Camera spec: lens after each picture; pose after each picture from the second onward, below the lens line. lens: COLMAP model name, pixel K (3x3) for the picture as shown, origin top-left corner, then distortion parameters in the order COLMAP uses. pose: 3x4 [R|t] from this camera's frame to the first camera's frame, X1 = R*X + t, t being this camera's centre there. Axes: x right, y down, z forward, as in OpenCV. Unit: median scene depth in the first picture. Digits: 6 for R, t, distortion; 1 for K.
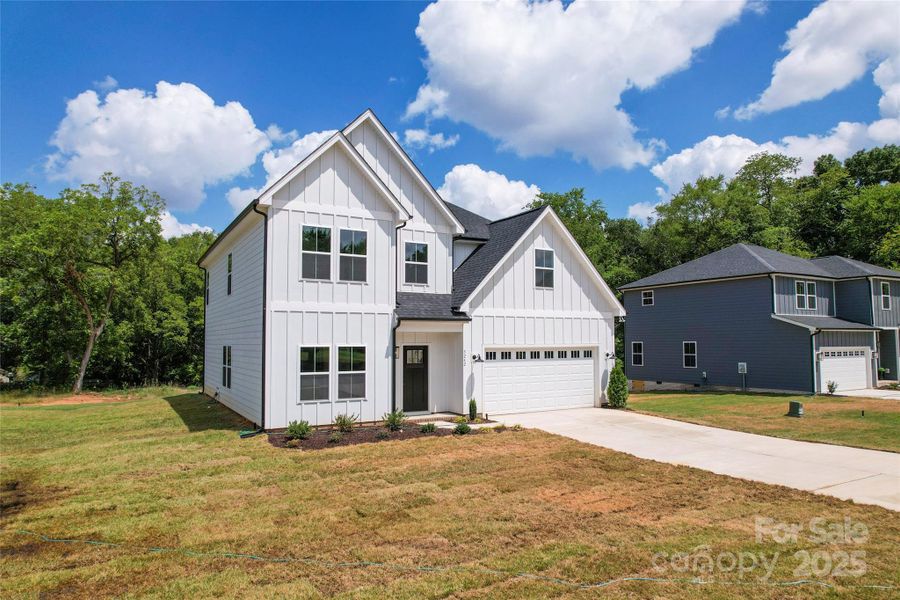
lens RADIAL K [[570.2, 0, 447.7], [0, 570.2, 317.4], [0, 0, 1]] dist [-0.035400, 0.008590]
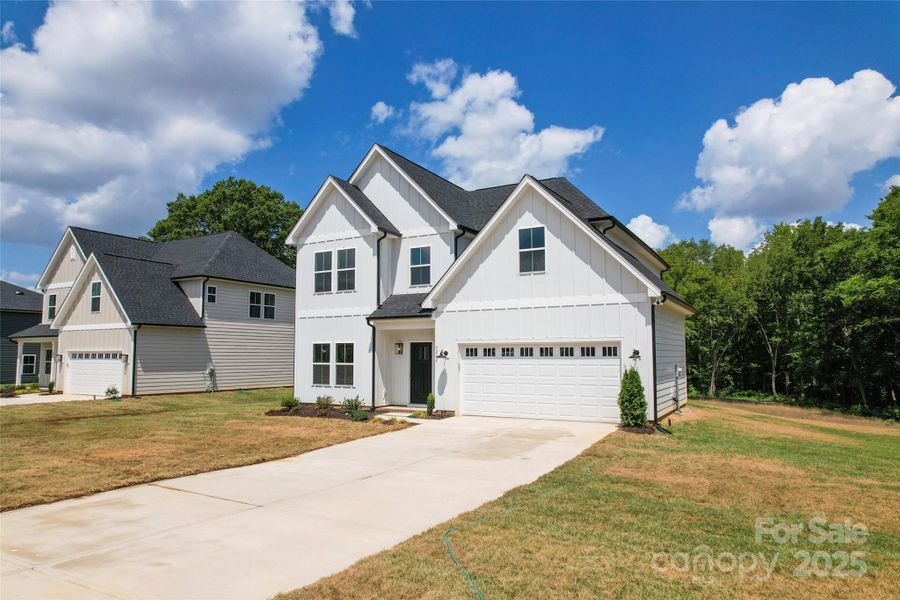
lens RADIAL K [[570.2, 0, 449.7], [0, 570.2, 312.0], [0, 0, 1]] dist [-0.035400, 0.008590]
pose [[0.508371, -0.062580, -0.858861, 0.898259], [0.037055, 0.998022, -0.050787, 0.048563], [0.860340, -0.006006, 0.509684, 0.501084]]
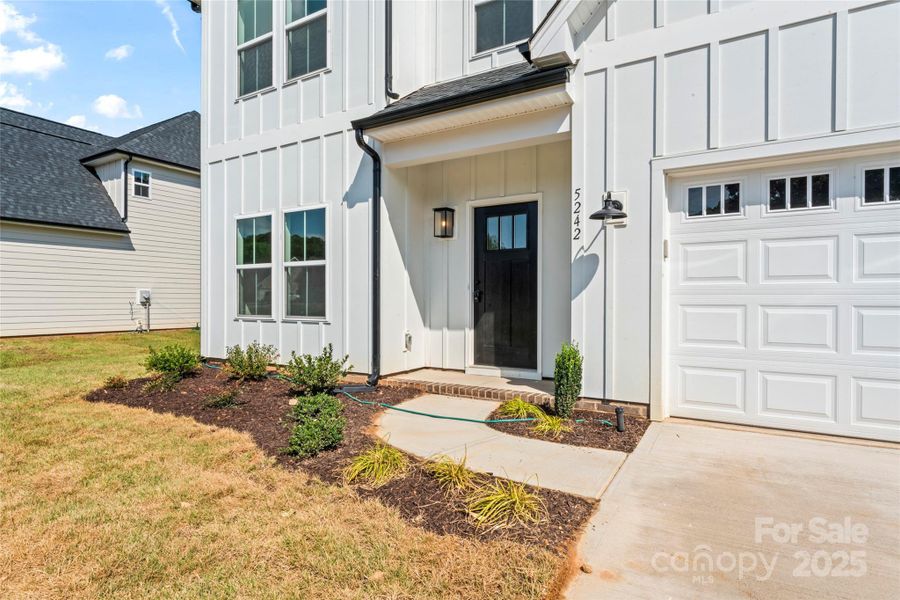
lens RADIAL K [[476.6, 0, 446.1], [0, 476.6, 299.4], [0, 0, 1]] dist [0.012721, 0.000145]
pose [[0.485135, 0.002515, -0.874436, 0.217828], [0.033981, 0.999186, 0.021727, 0.108065], [0.873779, -0.040254, 0.484655, 0.801099]]
